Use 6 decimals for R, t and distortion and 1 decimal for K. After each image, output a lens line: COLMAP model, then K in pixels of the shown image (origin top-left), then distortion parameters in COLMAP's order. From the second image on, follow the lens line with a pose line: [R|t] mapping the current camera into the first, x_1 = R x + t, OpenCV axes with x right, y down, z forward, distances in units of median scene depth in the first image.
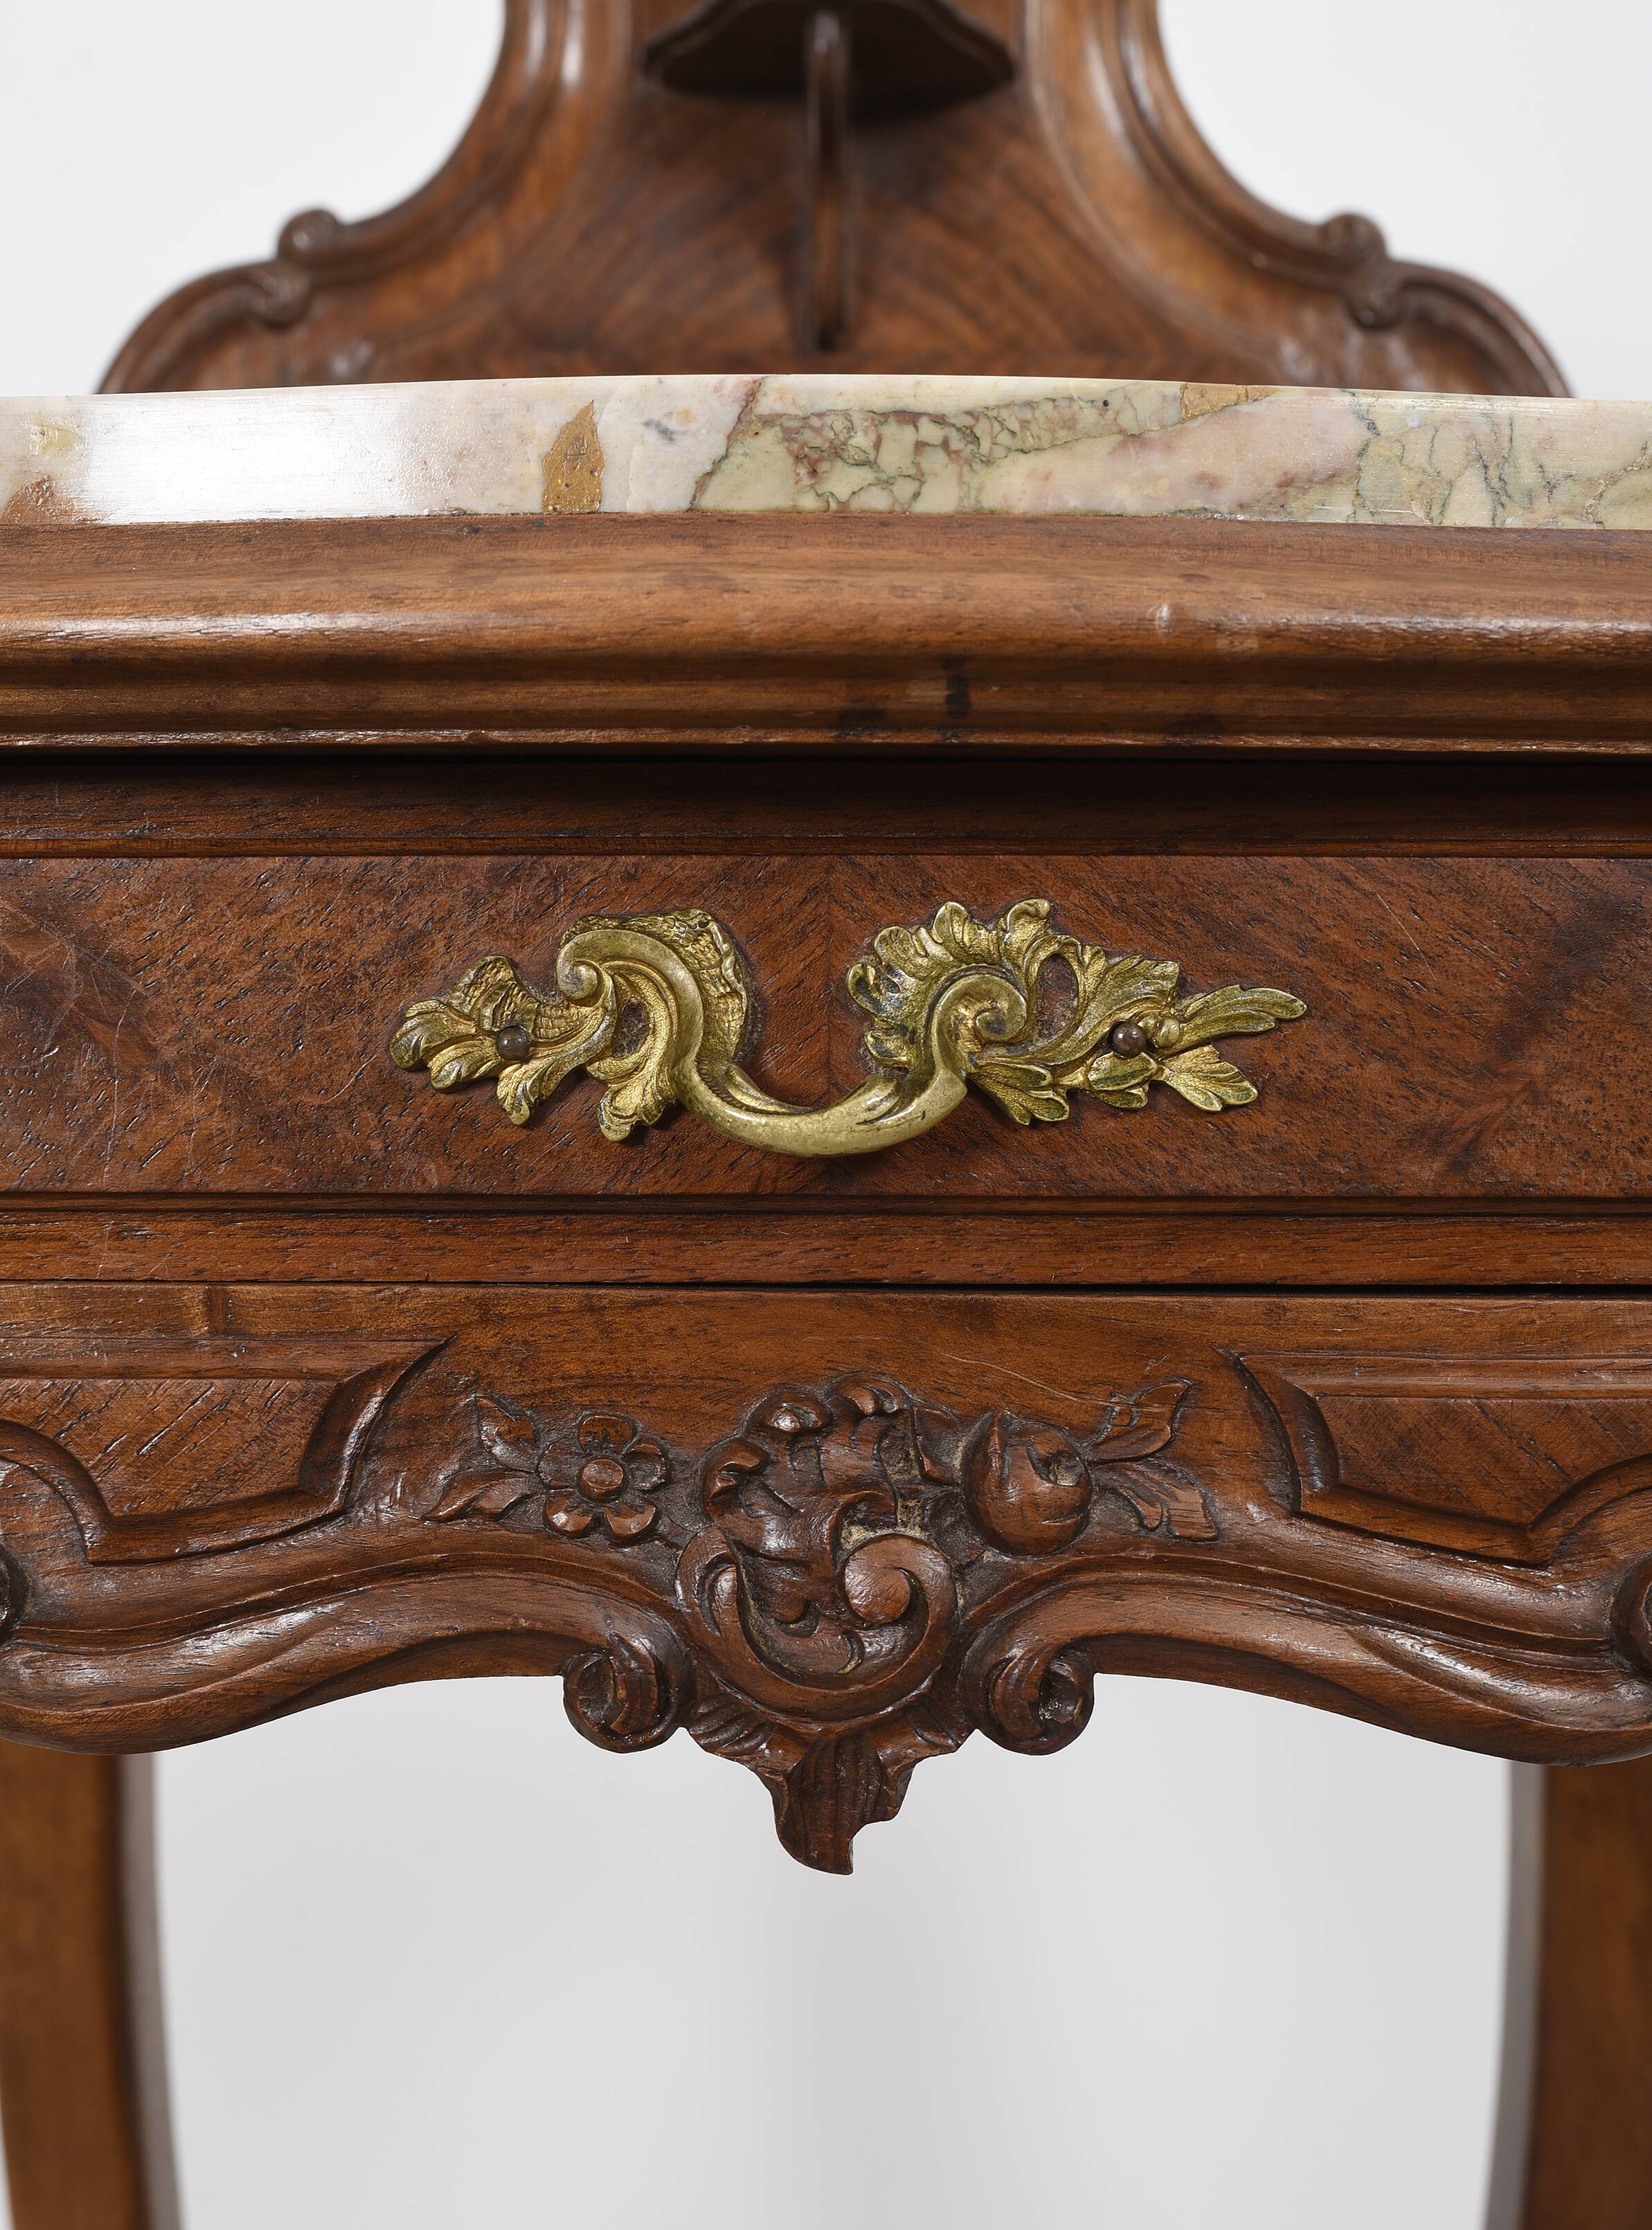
lens RADIAL K [[2685.1, 0, 826.0], [0, 2685.1, 1115.0], [0, 0, 1]] dist [-0.102672, 0.052235]
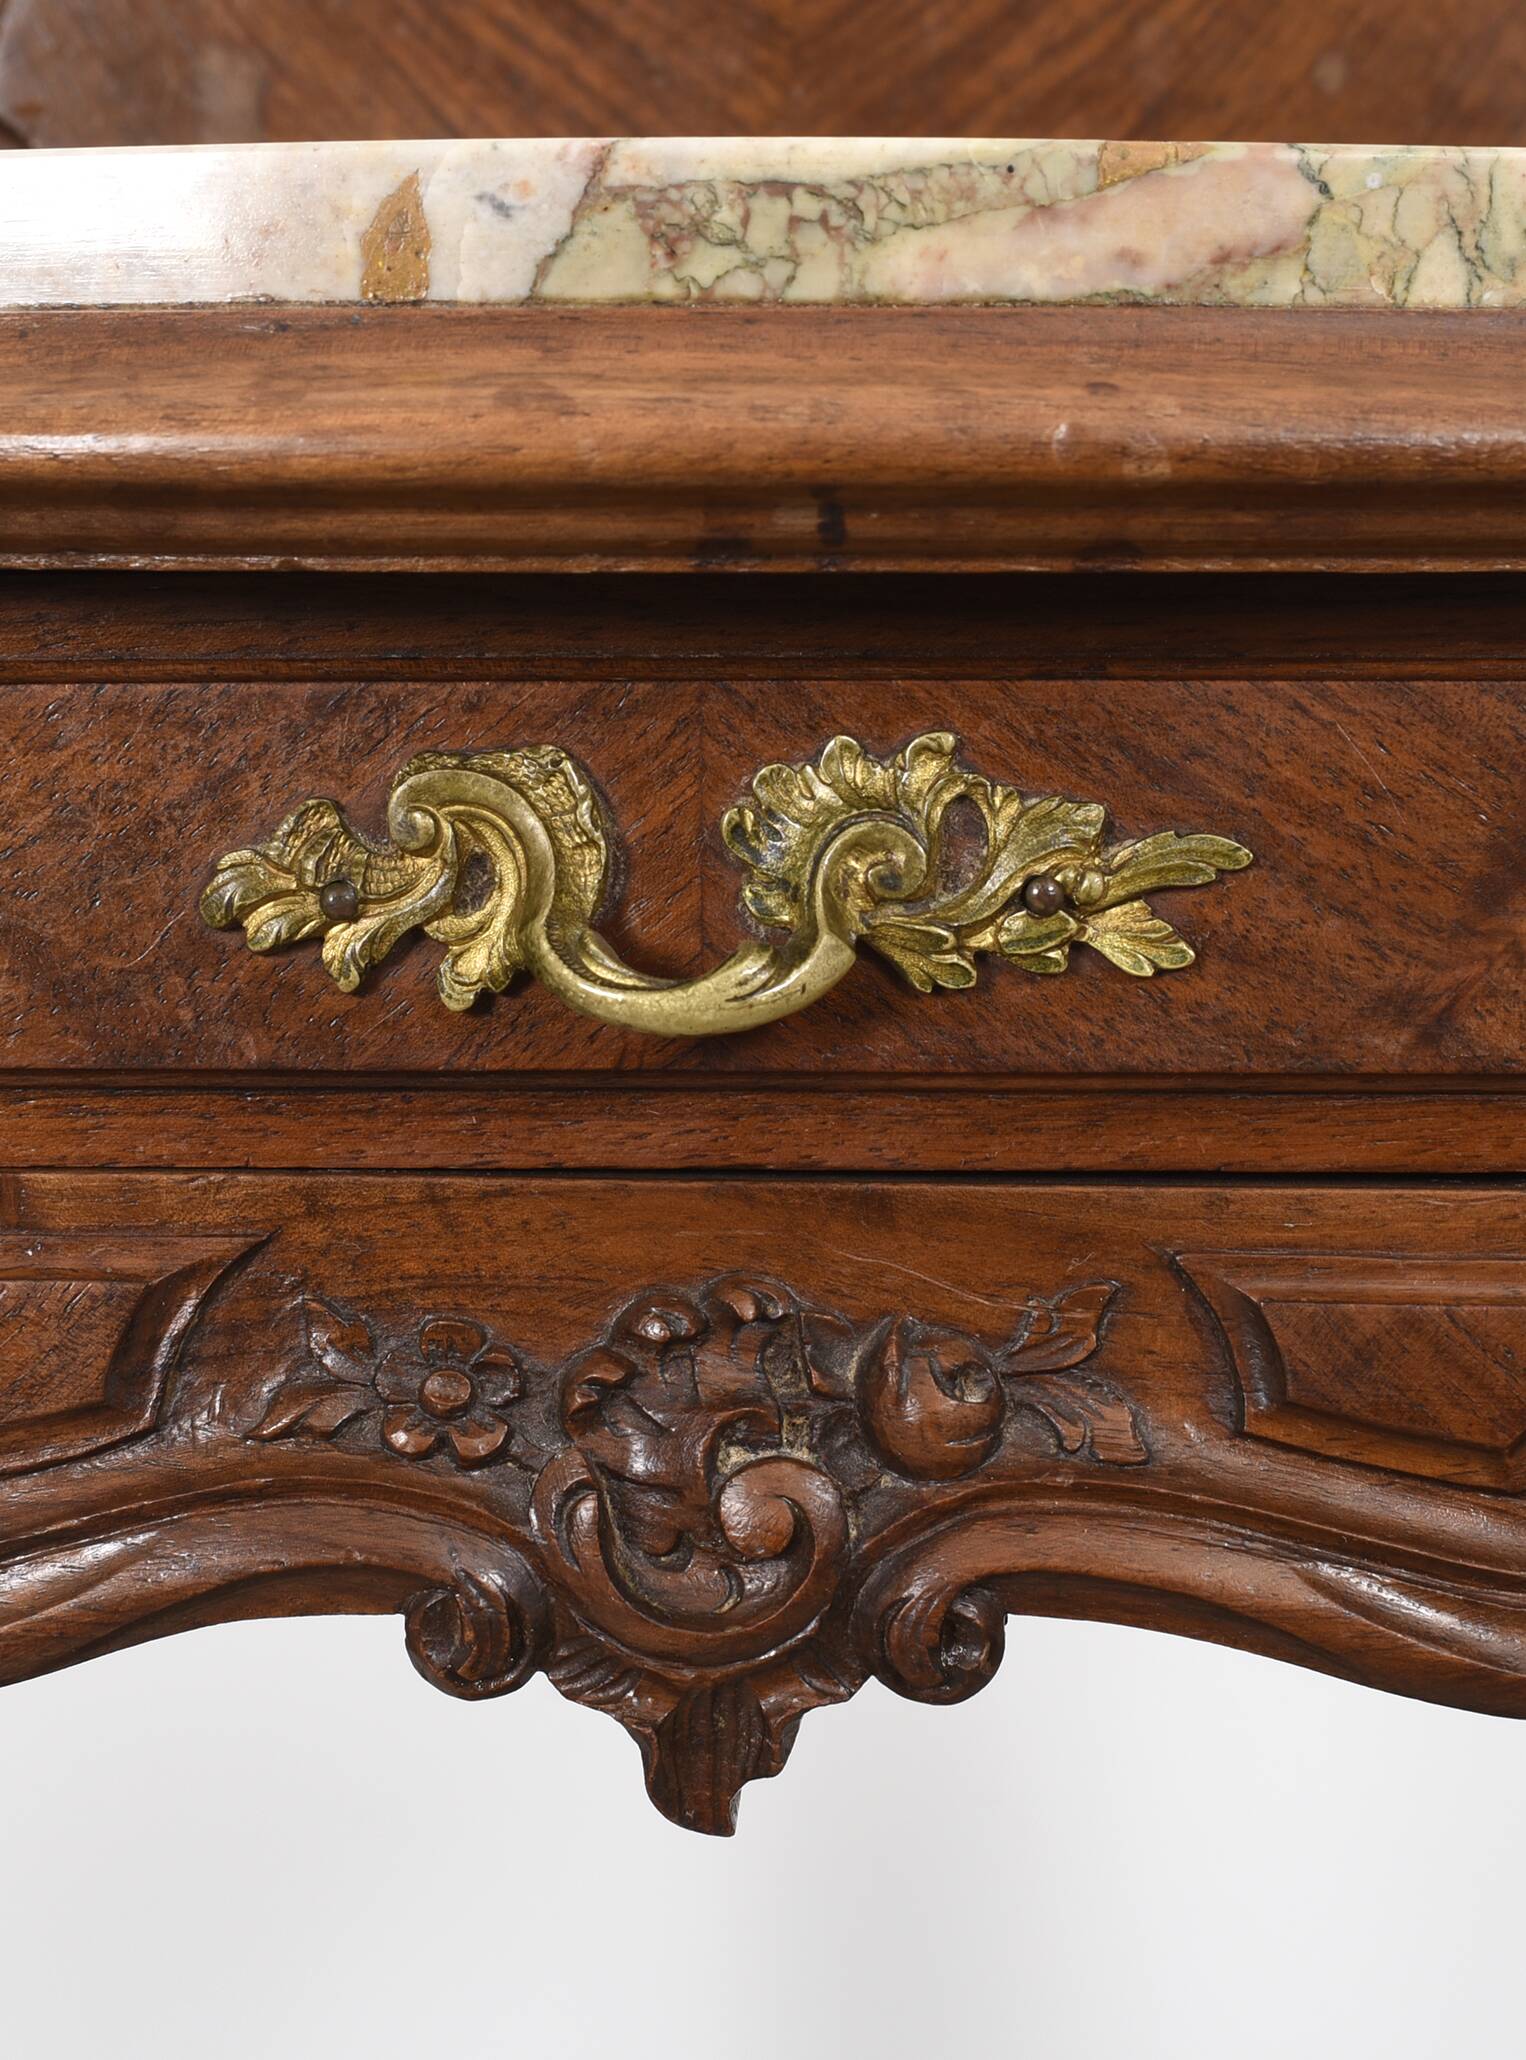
lens RADIAL K [[3840.6, 0, 806.9], [0, 3840.6, 1033.9], [0, 0, 1]] dist [-0.099194, 0.011437]
pose [[0.999700, -0.000527, -0.024507, 0.065812], [0.002571, 0.996510, 0.083432, -0.086871], [0.024377, -0.083470, 0.996212, -0.243422]]
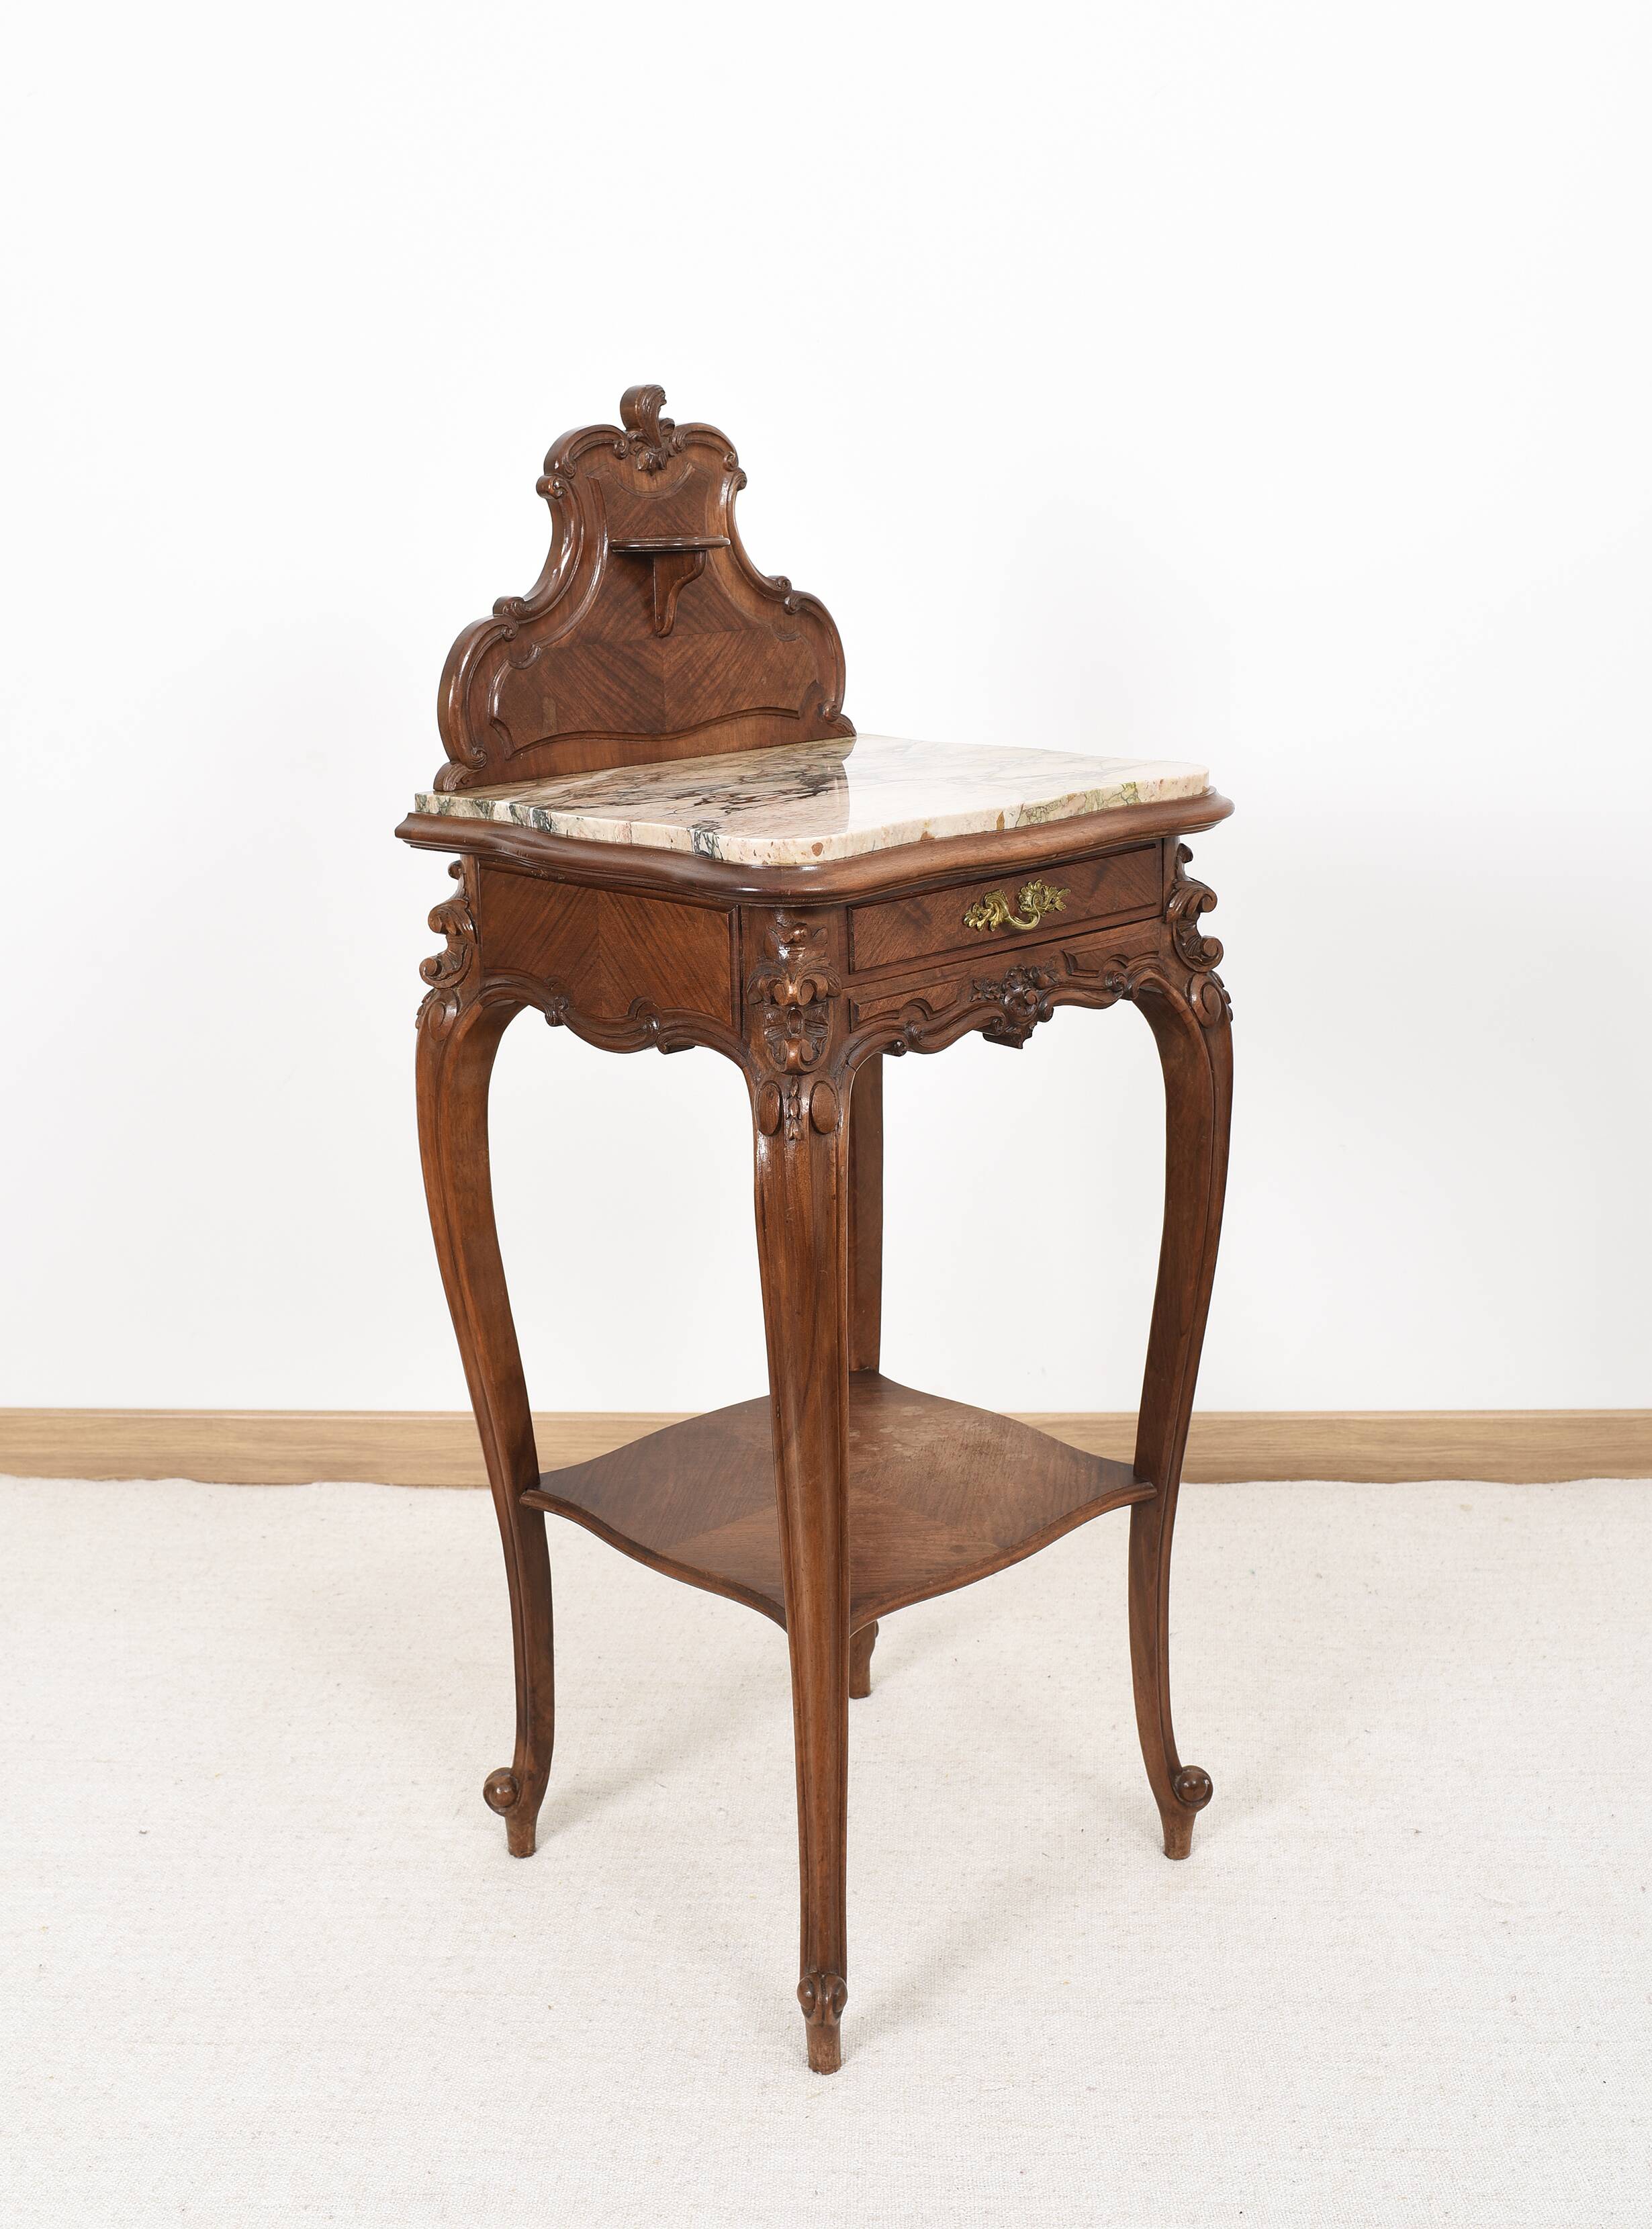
lens RADIAL K [[2501.6, 0, 823.9], [0, 2501.6, 995.5], [0, 0, 1]] dist [-0.087087, -0.009584]
pose [[0.726198, -0.172758, 0.665426, -3.938872], [0.056201, 0.979590, 0.192987, -0.912016], [-0.685185, -0.102749, 0.721086, -2.639945]]
